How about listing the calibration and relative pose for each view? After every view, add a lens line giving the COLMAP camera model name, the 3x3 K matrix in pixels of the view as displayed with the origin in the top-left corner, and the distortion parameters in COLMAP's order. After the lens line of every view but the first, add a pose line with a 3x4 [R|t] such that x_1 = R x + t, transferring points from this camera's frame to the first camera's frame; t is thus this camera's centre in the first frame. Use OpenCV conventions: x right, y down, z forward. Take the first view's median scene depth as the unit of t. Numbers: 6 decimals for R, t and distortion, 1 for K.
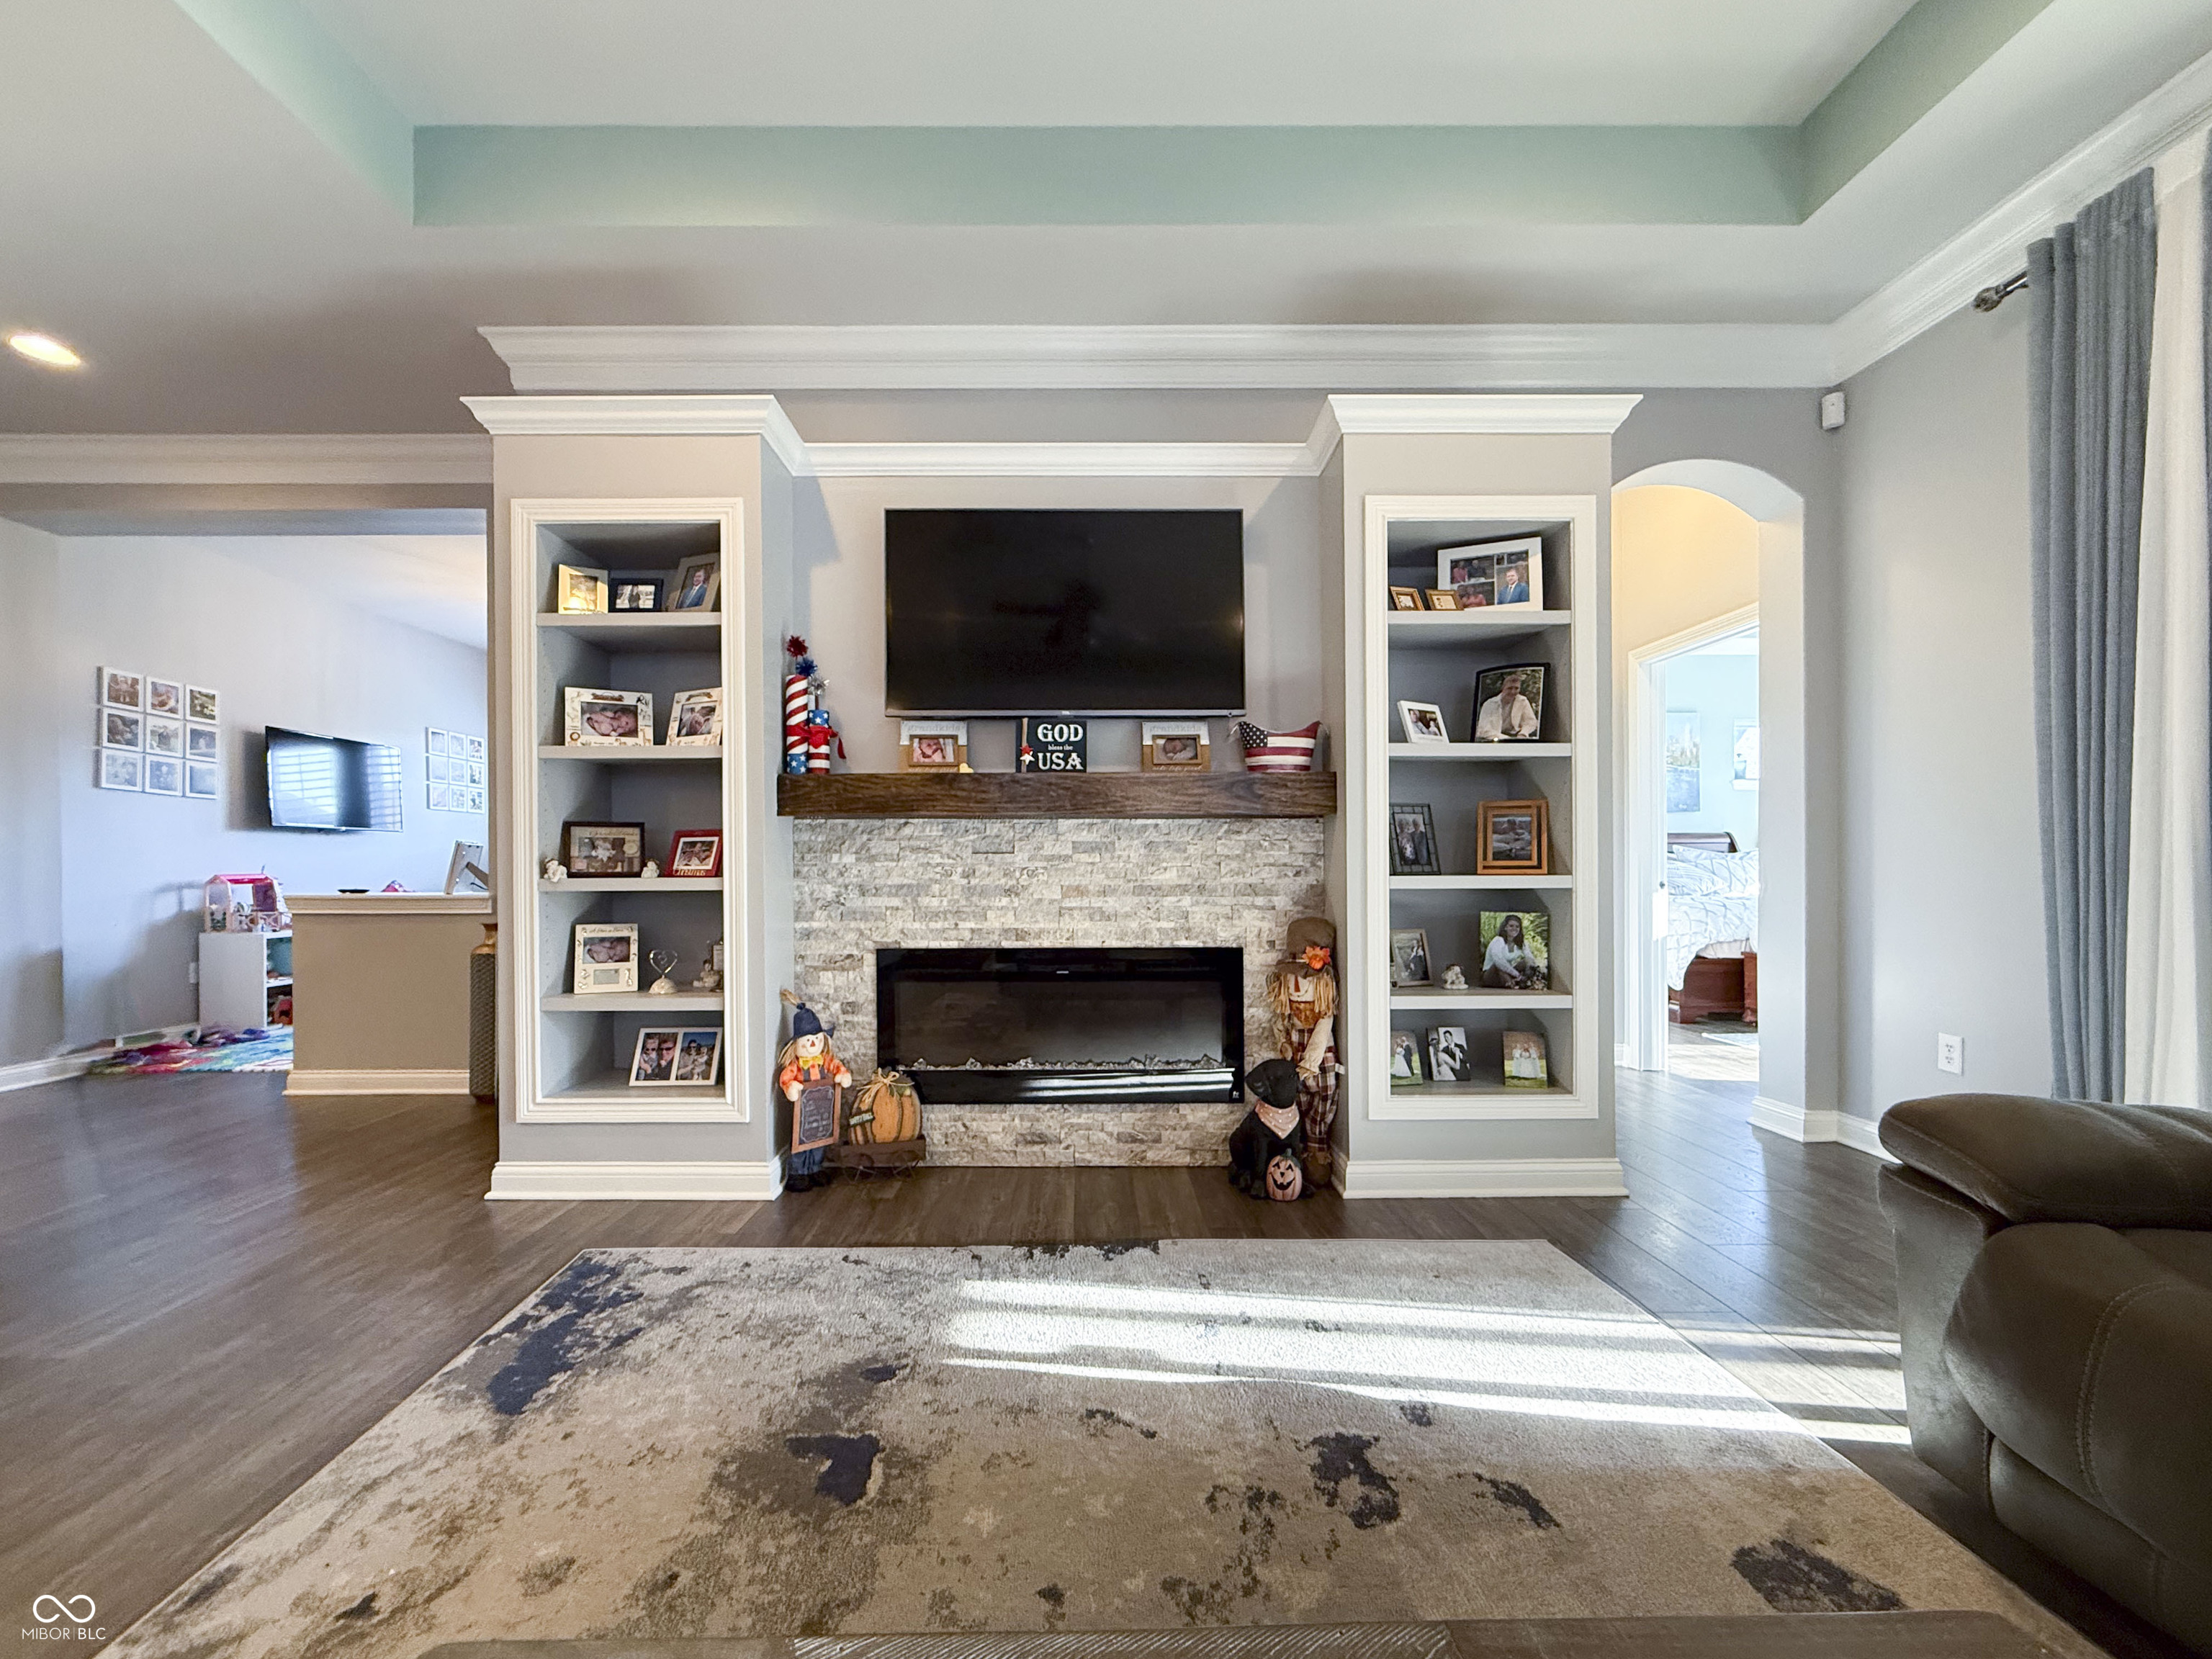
lens RADIAL K [[874.4, 0, 1101.4], [0, 874.4, 839.4], [0, 0, 1]] dist [0.001758, 0.000217]
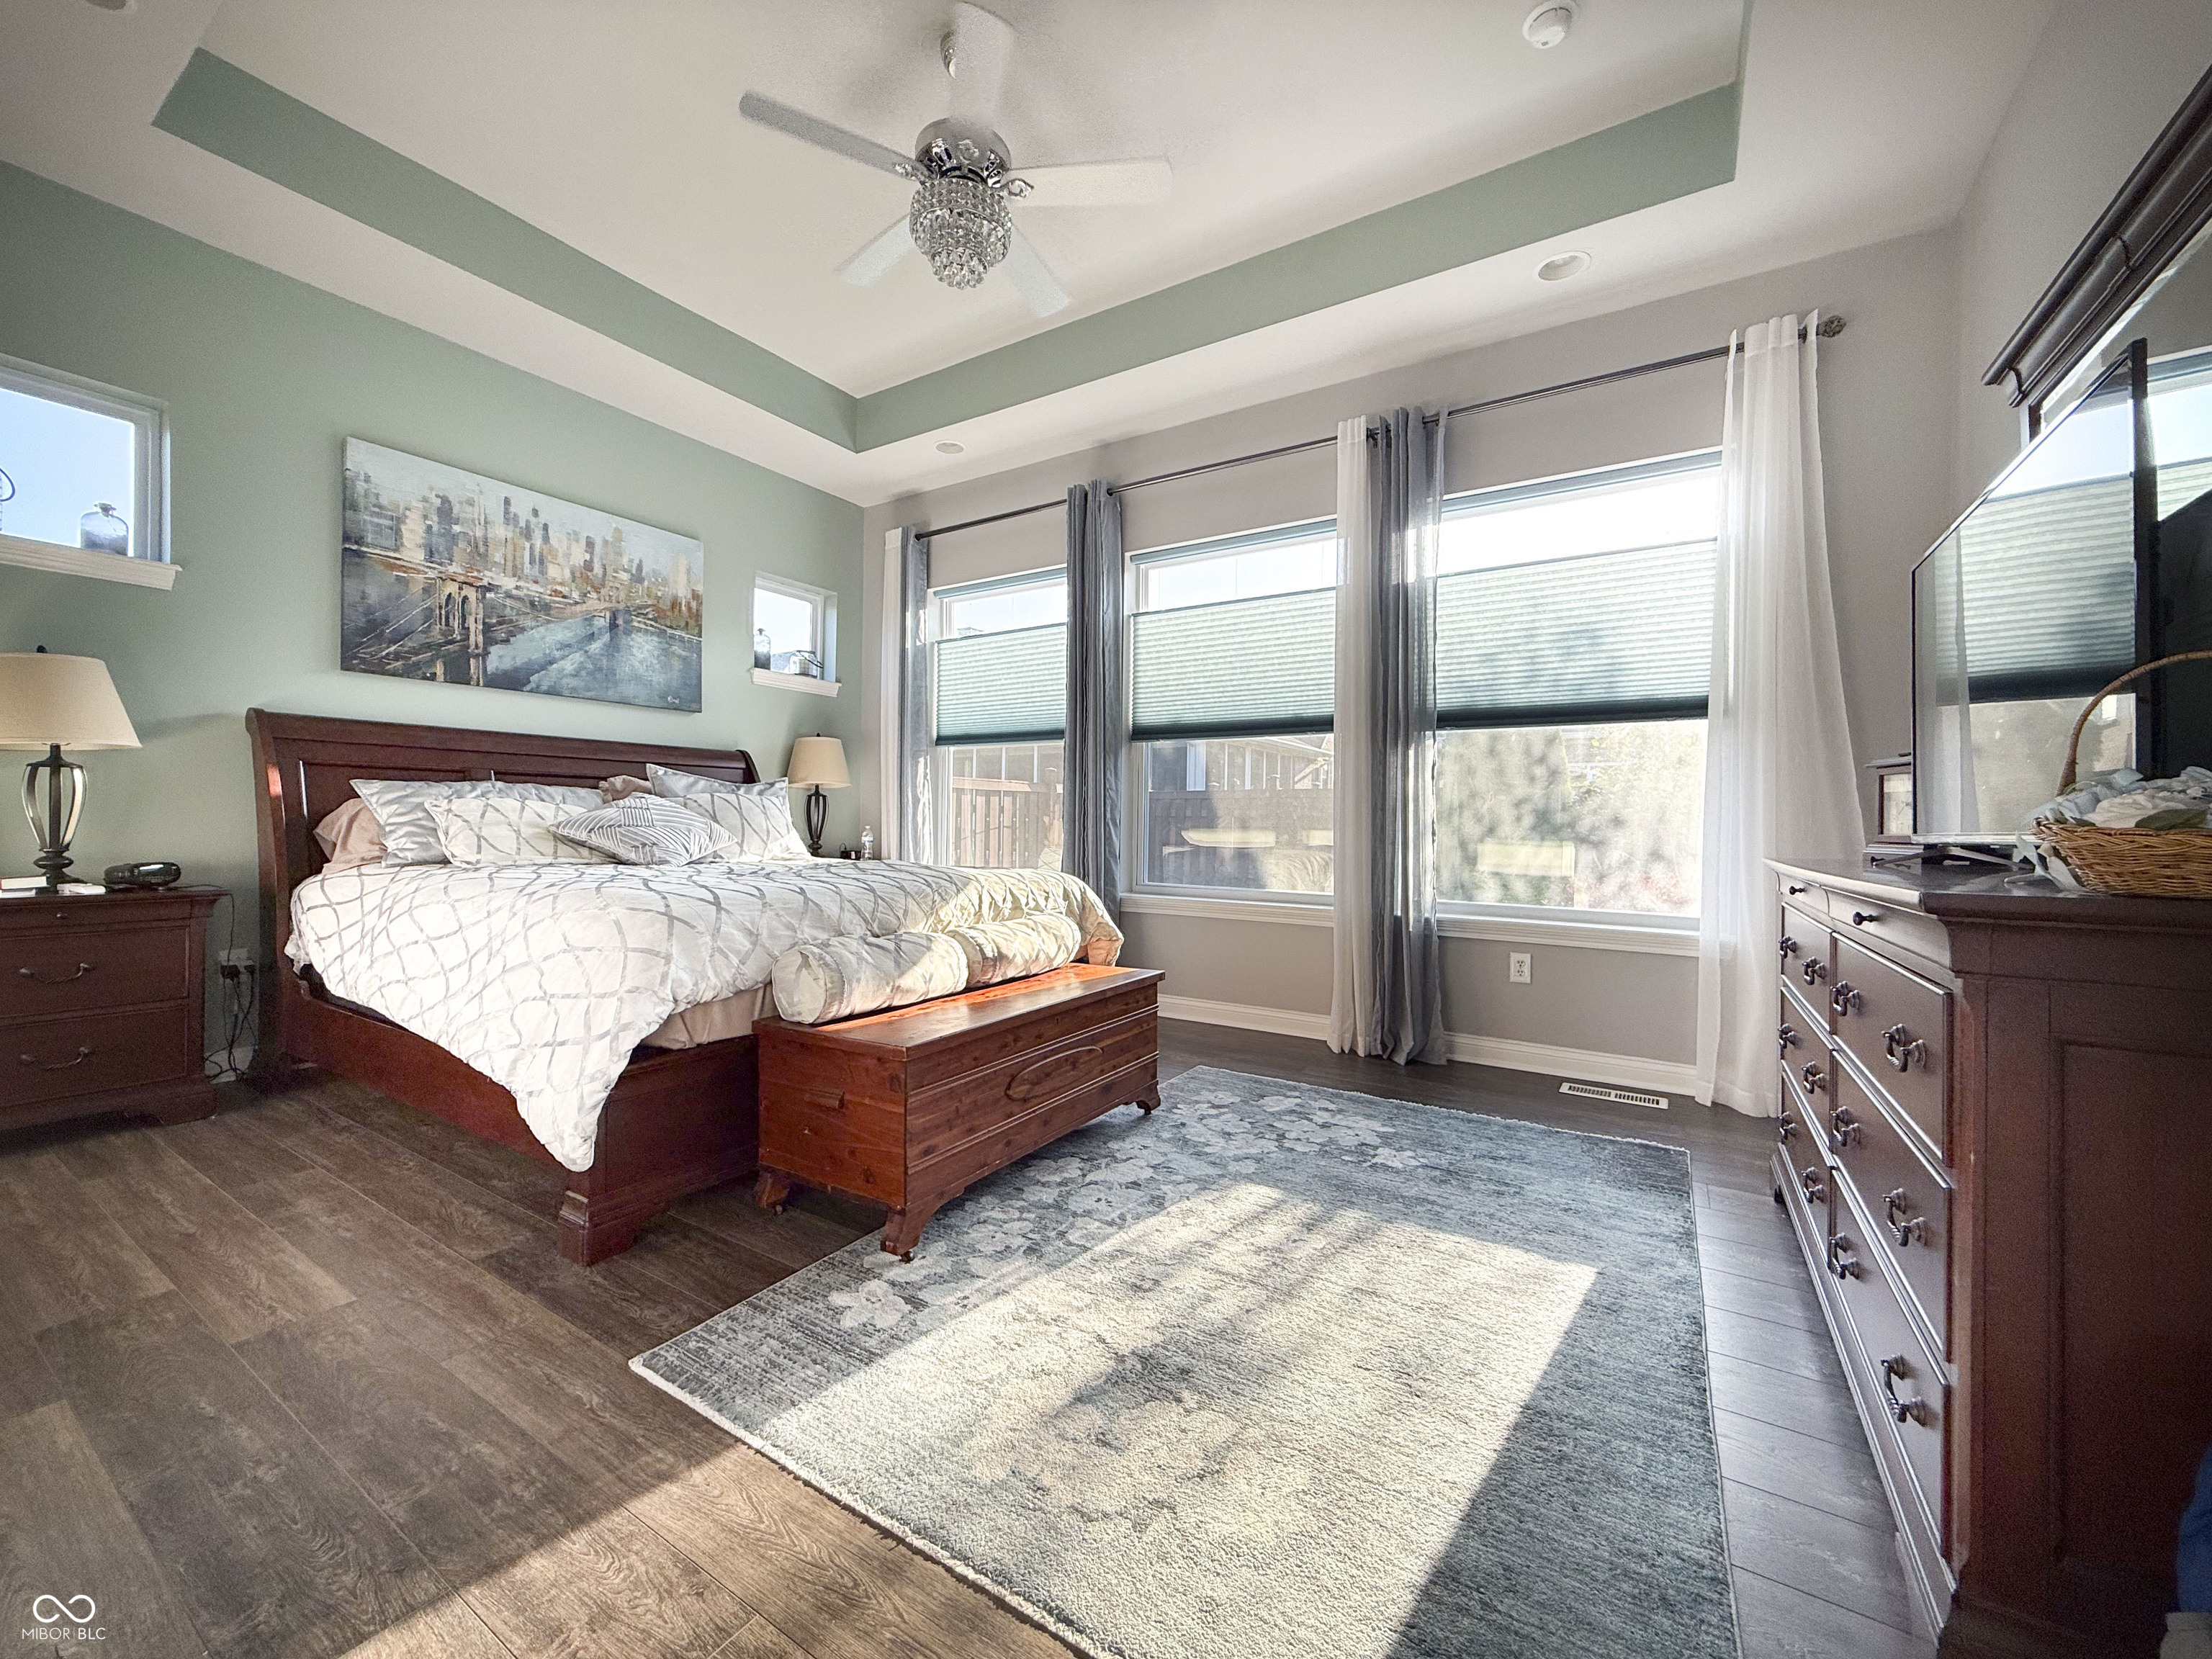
lens RADIAL K [[874.4, 0, 1101.4], [0, 874.4, 839.4], [0, 0, 1]] dist [0.001758, 0.000217]
pose [[0.541431, -0.013605, 0.840635, 0.342399], [-0.034410, 0.998673, 0.038325, 0.020314], [-0.840041, -0.049677, 0.540244, 0.464453]]
